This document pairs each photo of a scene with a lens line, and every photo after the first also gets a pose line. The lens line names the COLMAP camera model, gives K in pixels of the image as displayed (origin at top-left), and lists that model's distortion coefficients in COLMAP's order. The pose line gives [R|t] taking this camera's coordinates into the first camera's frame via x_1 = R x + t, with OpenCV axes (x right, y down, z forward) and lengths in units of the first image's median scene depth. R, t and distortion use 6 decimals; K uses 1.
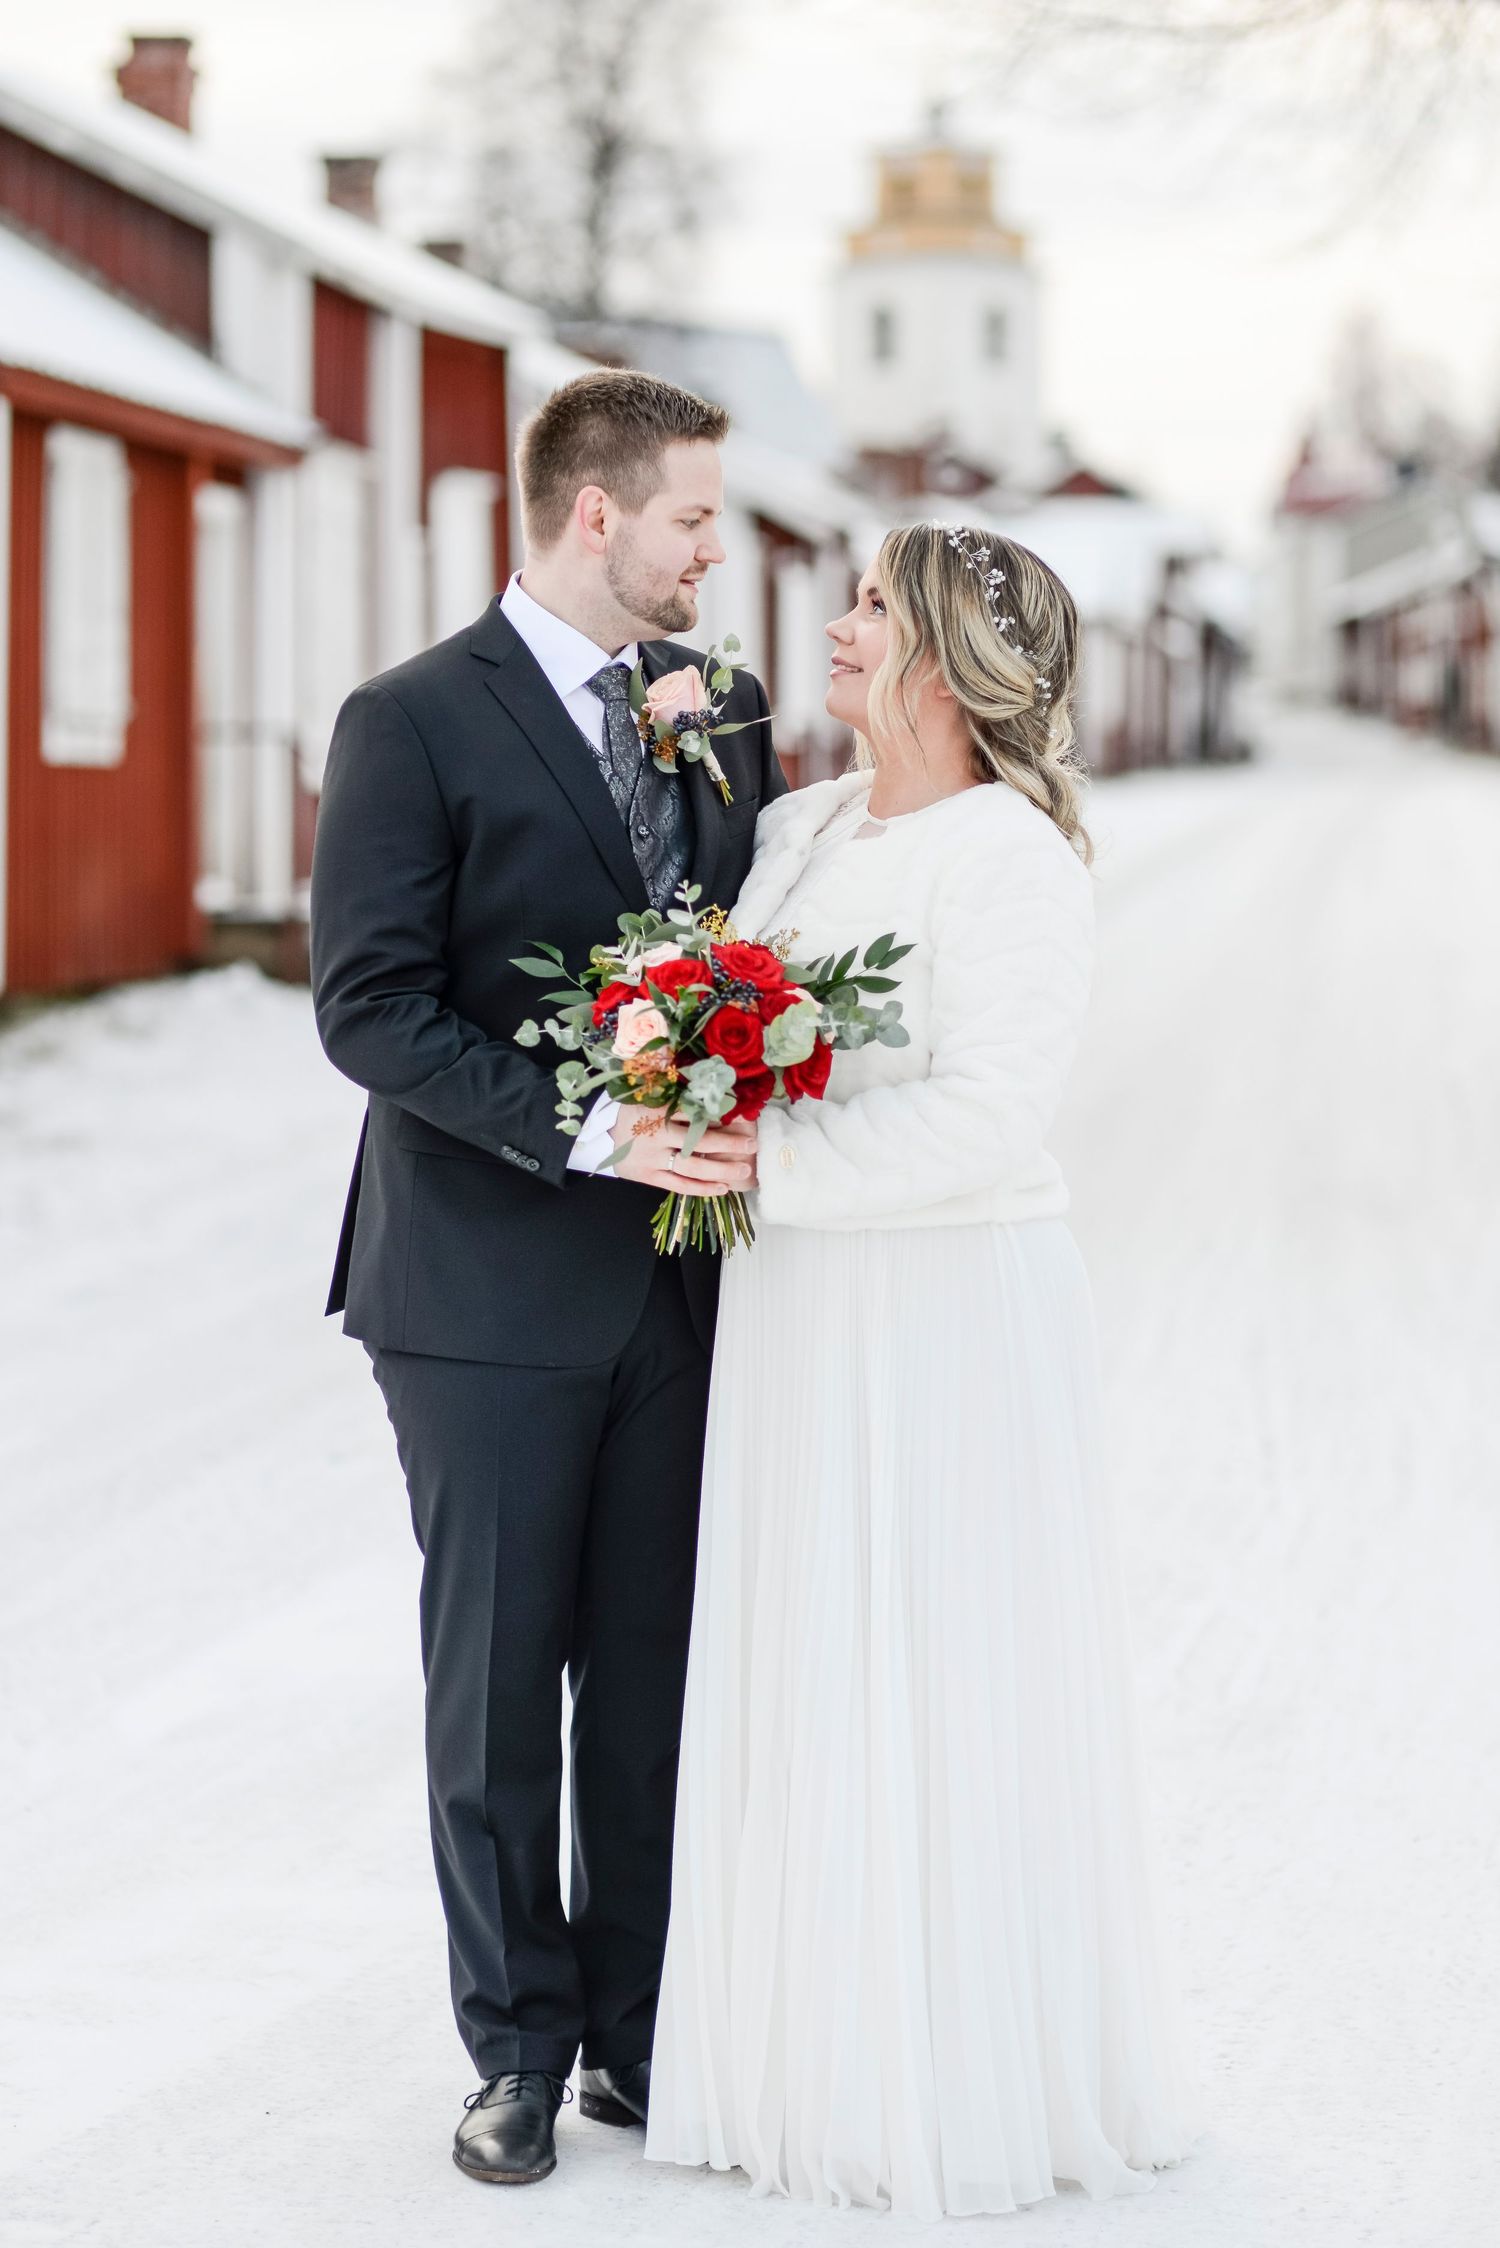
lens RADIAL K [[5537.8, 0, 749.4], [0, 5537.8, 1121.9], [0, 0, 1]] dist [0.009071, -0.784621]
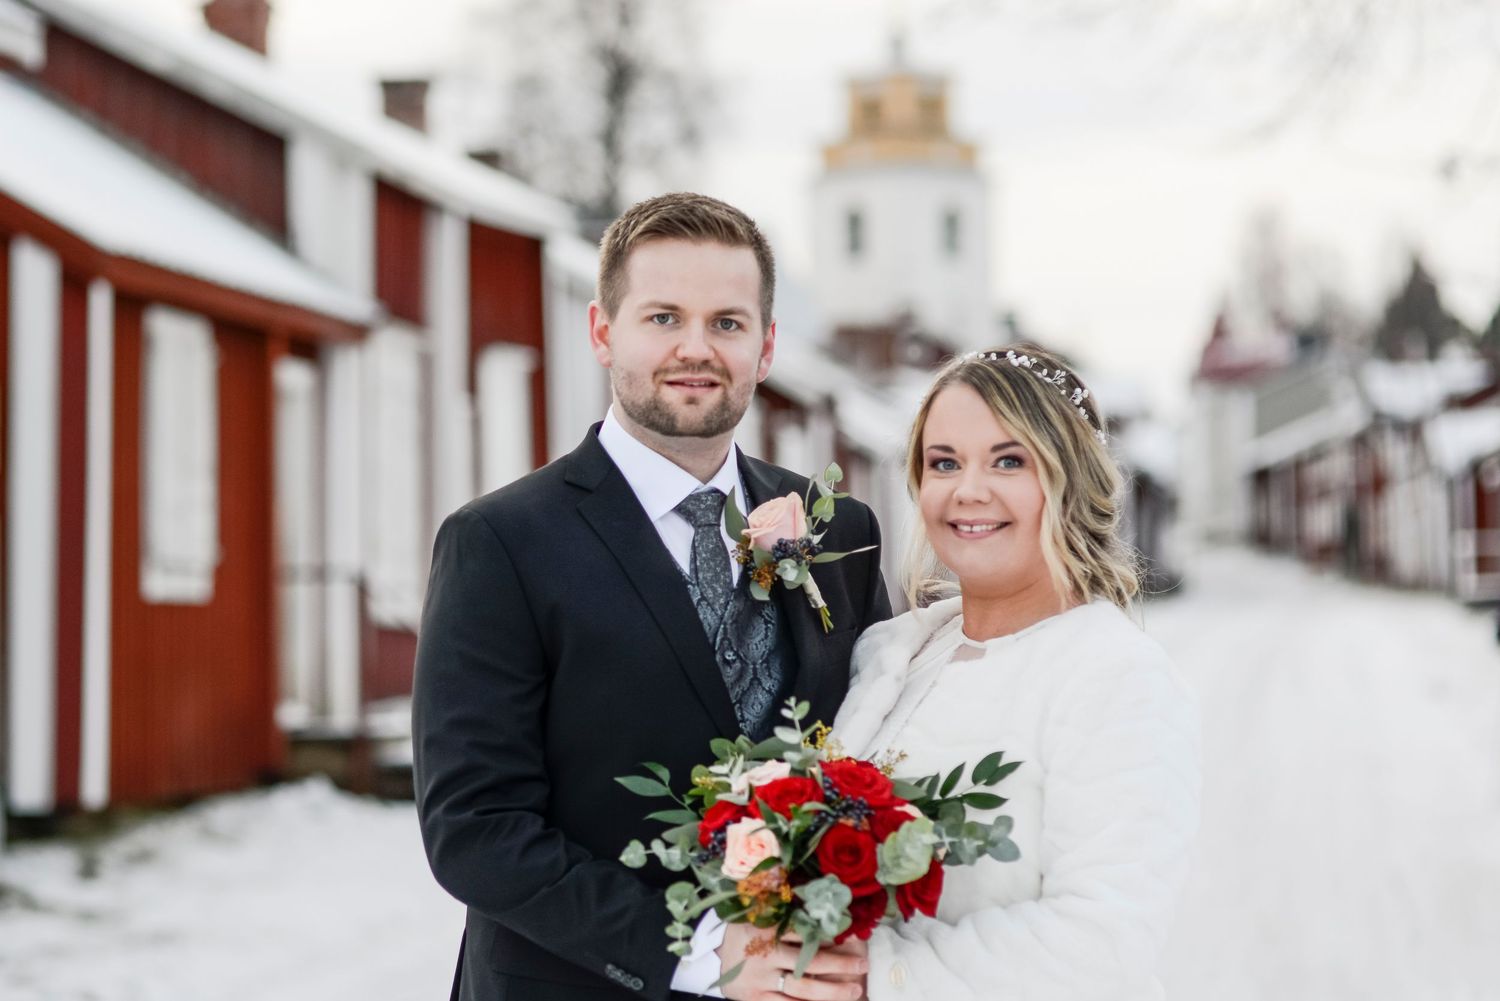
lens RADIAL K [[4128.1, 0, 563.1], [0, 4128.1, 501.6], [0, 0, 1]] dist [0.010679, 0.459655]
pose [[0.999684, -0.012177, -0.022012, -0.035230], [0.010096, 0.995679, -0.092313, -0.010393], [0.023041, 0.092062, 0.995487, 0.249863]]
